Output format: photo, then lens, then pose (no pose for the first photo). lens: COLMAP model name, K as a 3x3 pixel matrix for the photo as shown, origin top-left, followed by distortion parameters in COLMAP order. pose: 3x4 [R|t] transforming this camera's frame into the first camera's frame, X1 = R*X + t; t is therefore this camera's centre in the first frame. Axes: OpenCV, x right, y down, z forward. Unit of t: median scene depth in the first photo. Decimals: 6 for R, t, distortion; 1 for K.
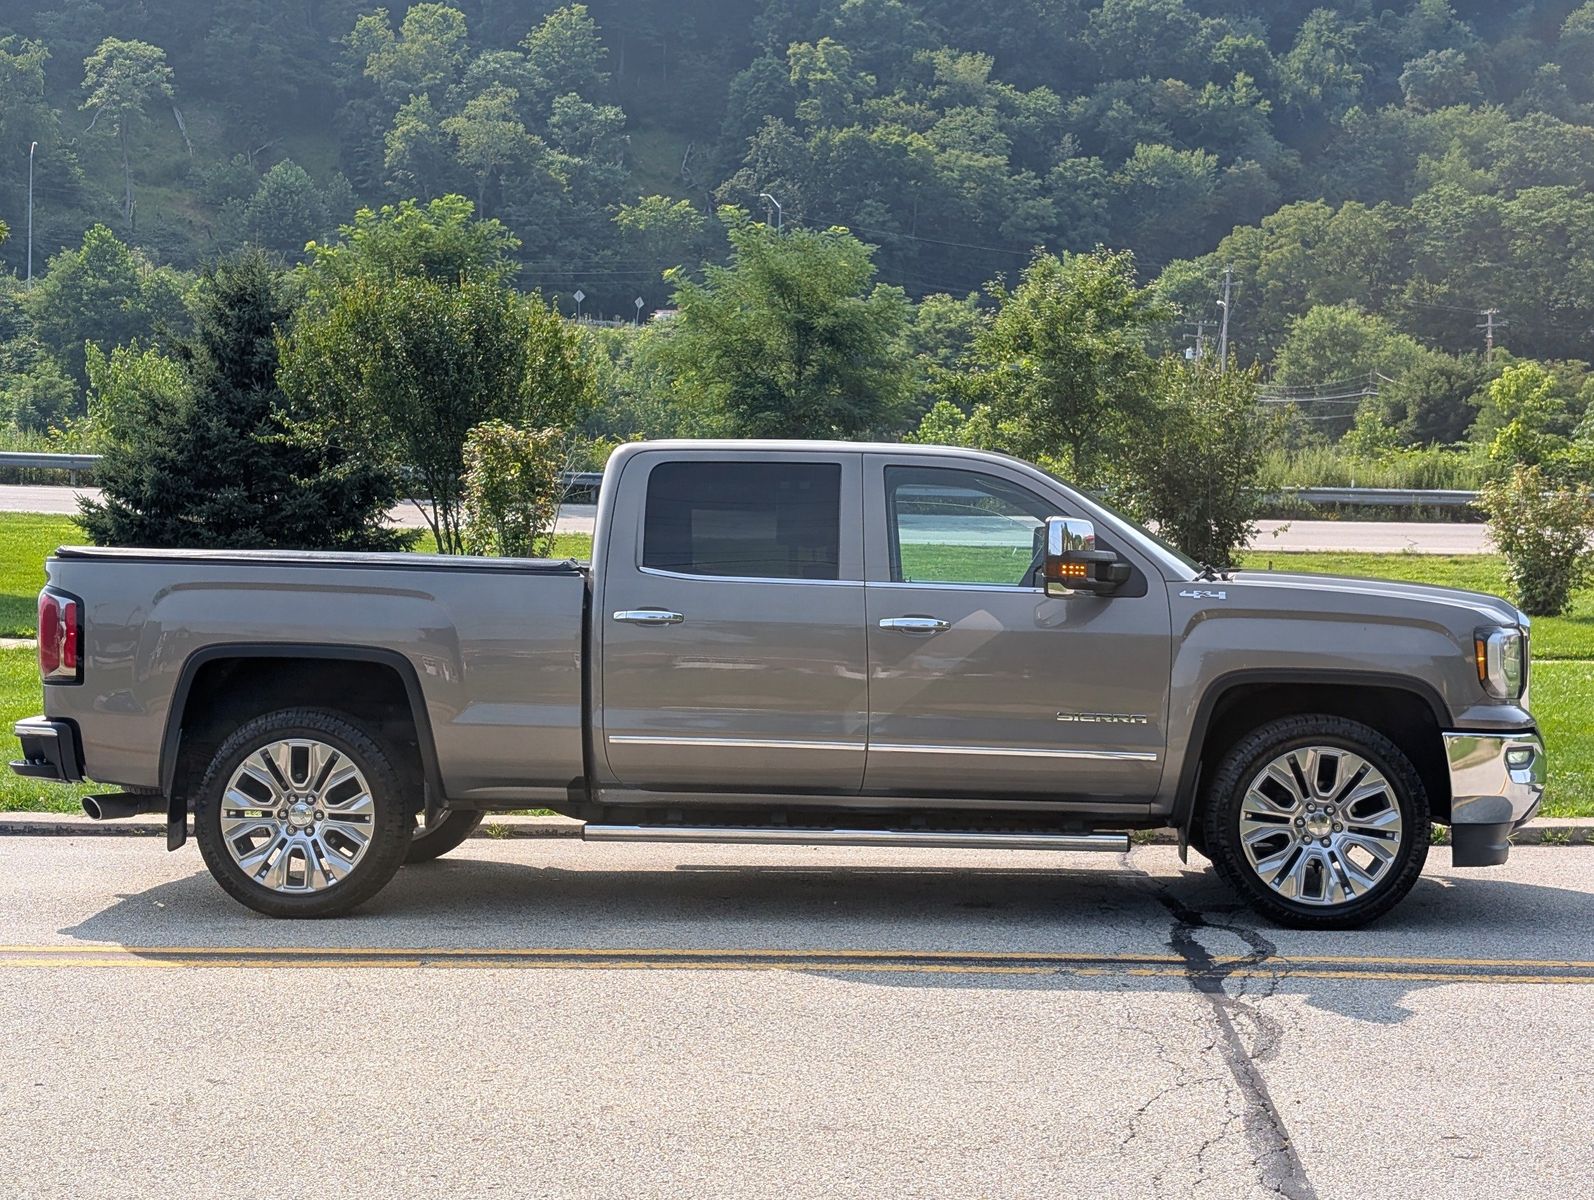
lens RADIAL K [[2541.0, 0, 797.0], [0, 2541.0, 600.0], [0, 0, 1]] dist [0.222613, -0.966499]
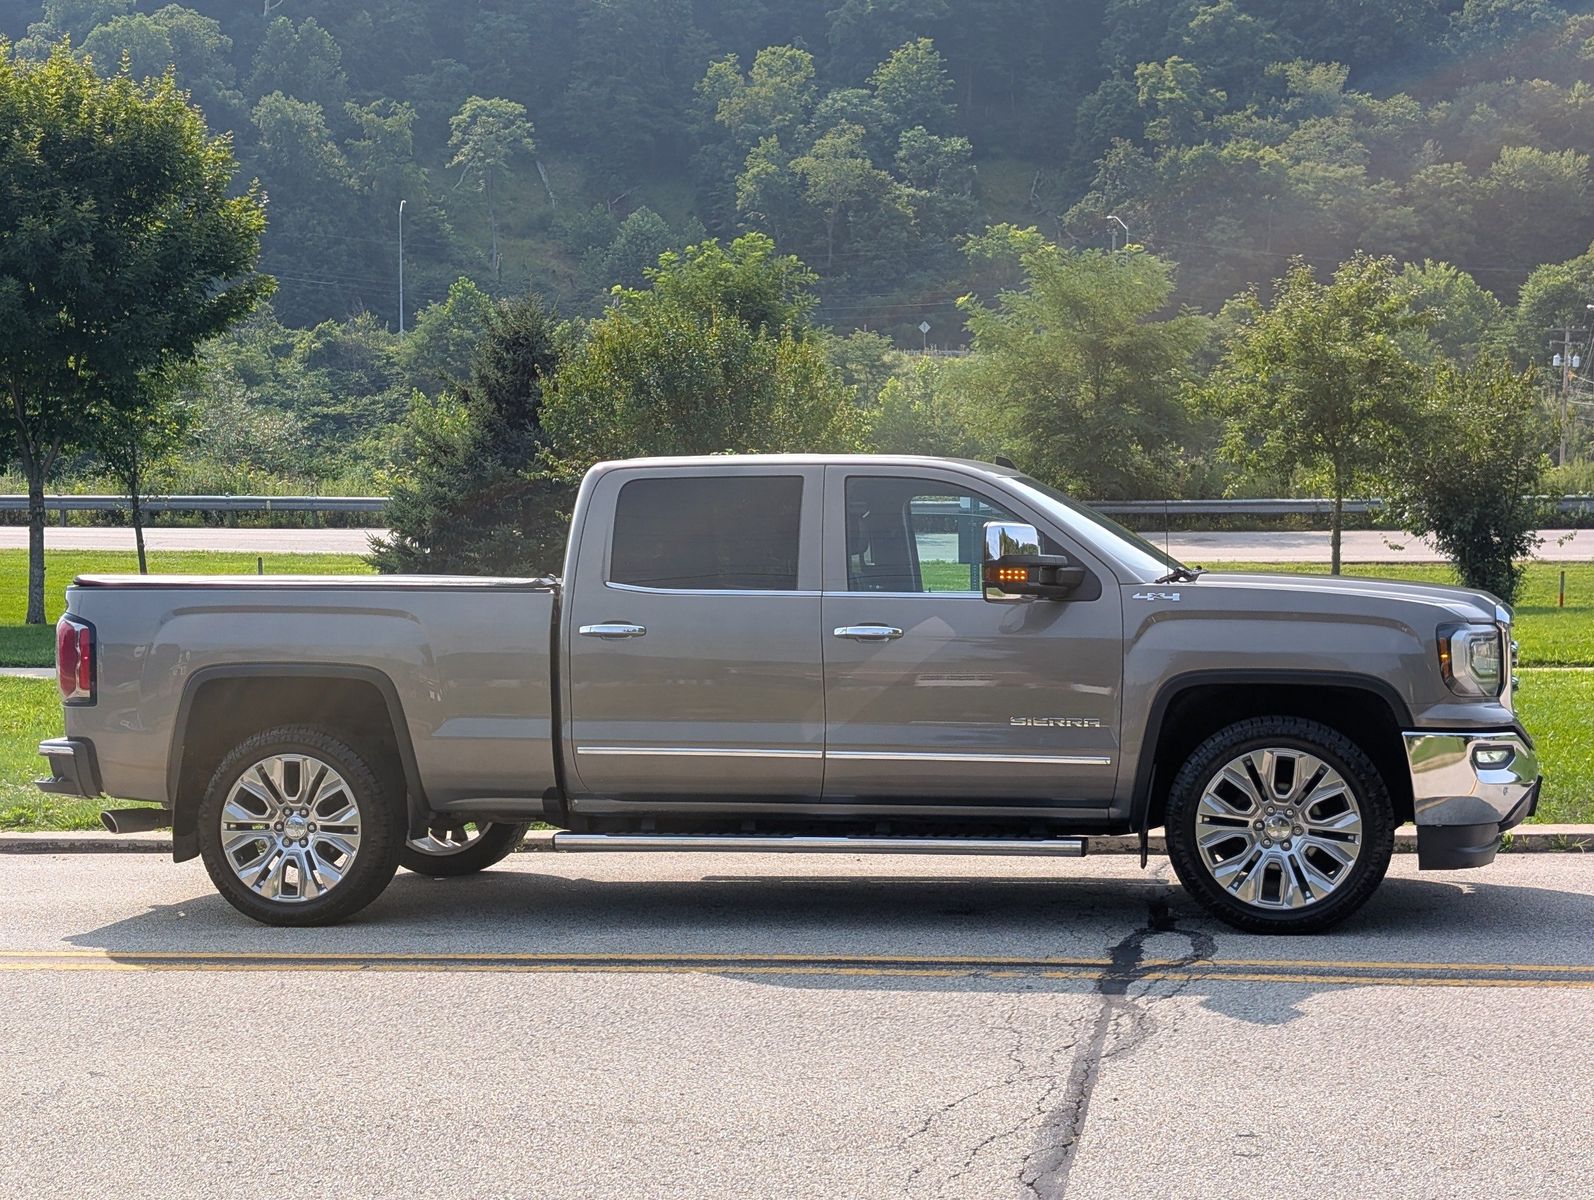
lens RADIAL K [[2541.0, 0, 797.0], [0, 2541.0, 600.0], [0, 0, 1]] dist [0.222613, -0.966499]
pose [[0.988061, -0.022047, -0.152480, 0.051752], [0.020252, 0.999706, -0.013314, 0.002879], [0.152728, 0.010067, 0.988217, -0.000396]]
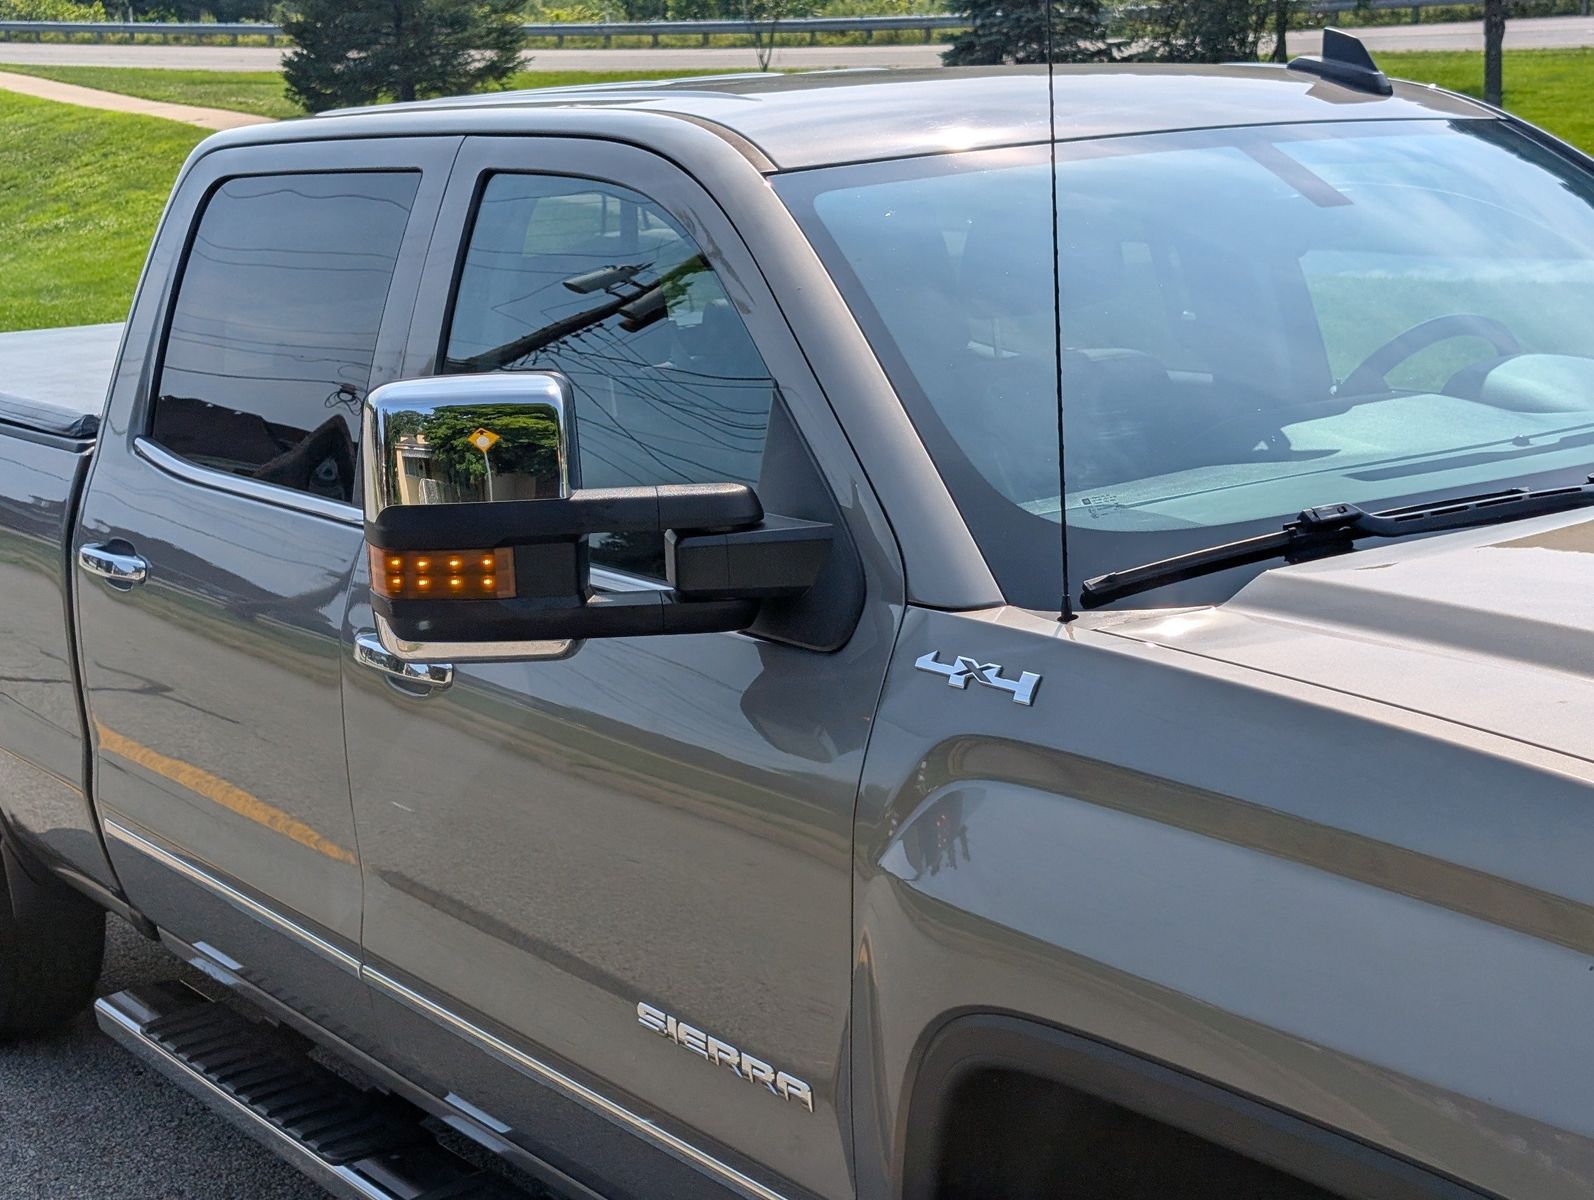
lens RADIAL K [[2516.5, 0, 761.8], [0, 2516.5, 660.3], [0, 0, 1]] dist [0.027552, 0.049578]
pose [[0.605570, 0.118373, -0.786939, 0.102877], [0.057426, 0.979797, 0.191574, -0.015748], [0.793717, -0.161202, 0.586538, 0.251935]]
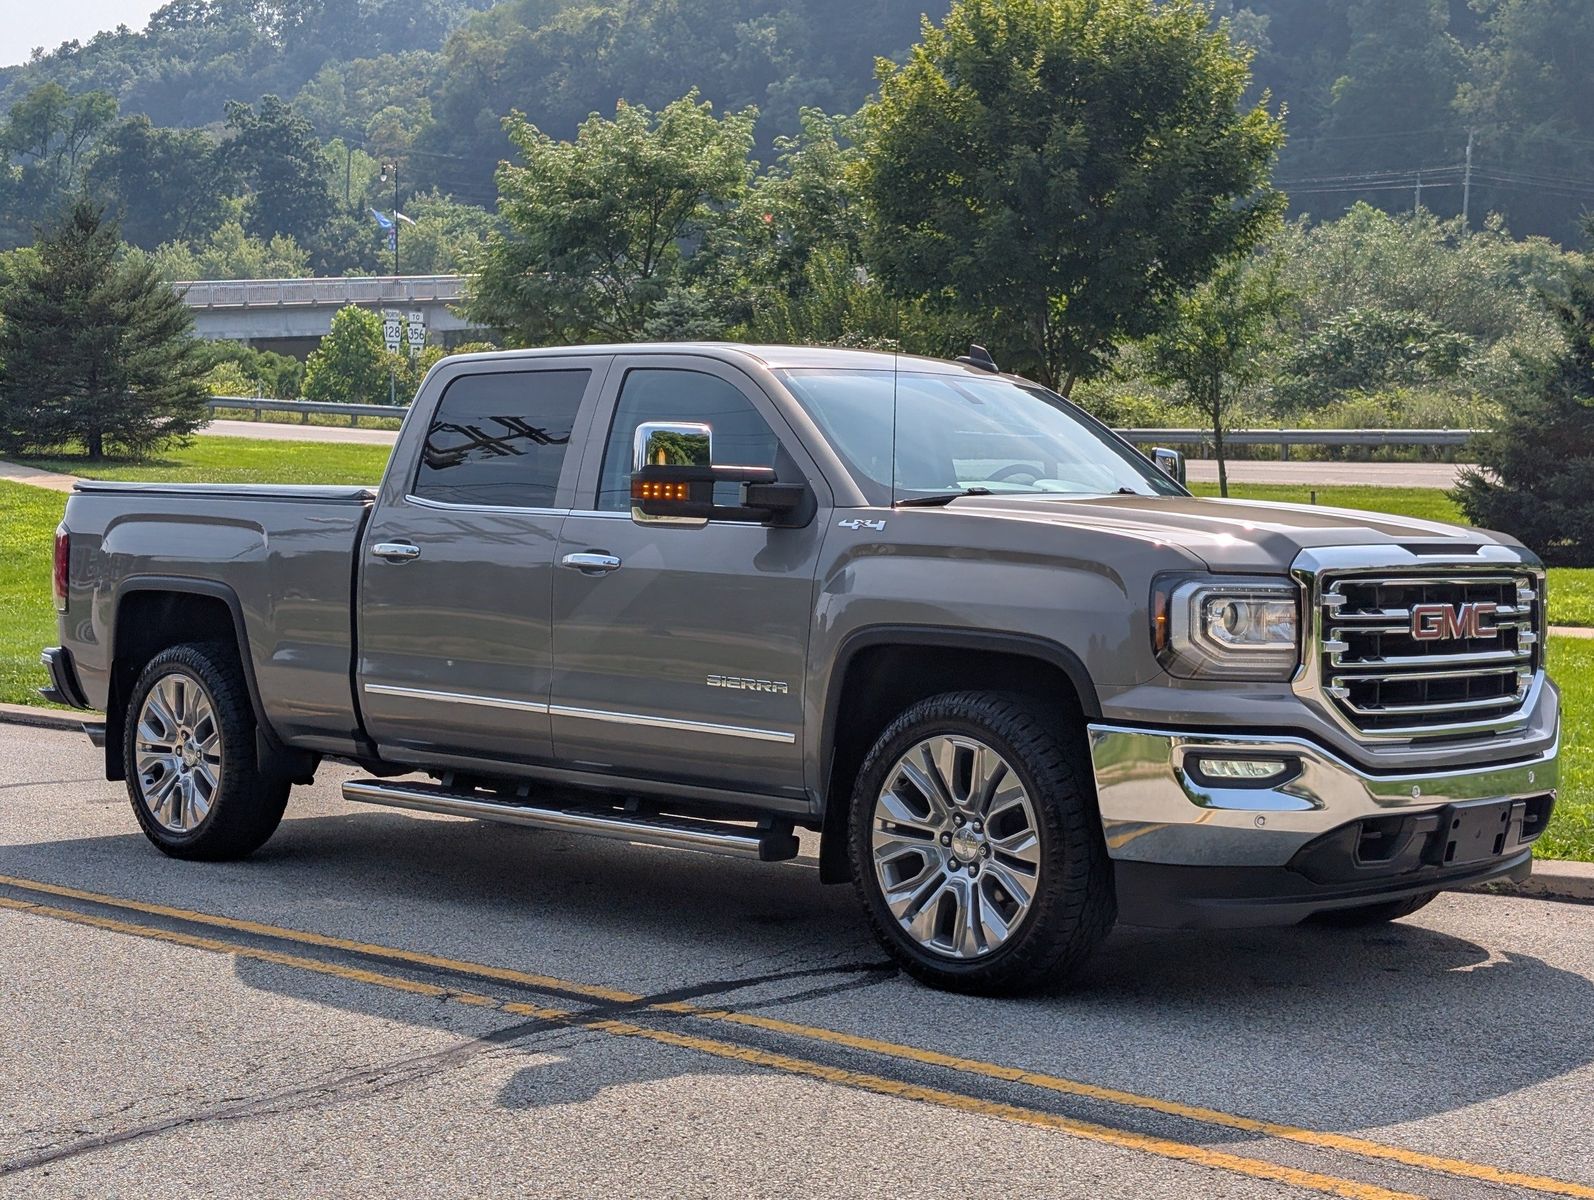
lens RADIAL K [[2541.0, 0, 797.0], [0, 2541.0, 600.0], [0, 0, 1]] dist [0.222613, -0.966499]
pose [[0.740869, 0.017576, -0.671419, 0.193325], [-0.016242, 0.999834, 0.008251, 0.004260], [0.671453, 0.004793, 0.741032, 0.131932]]
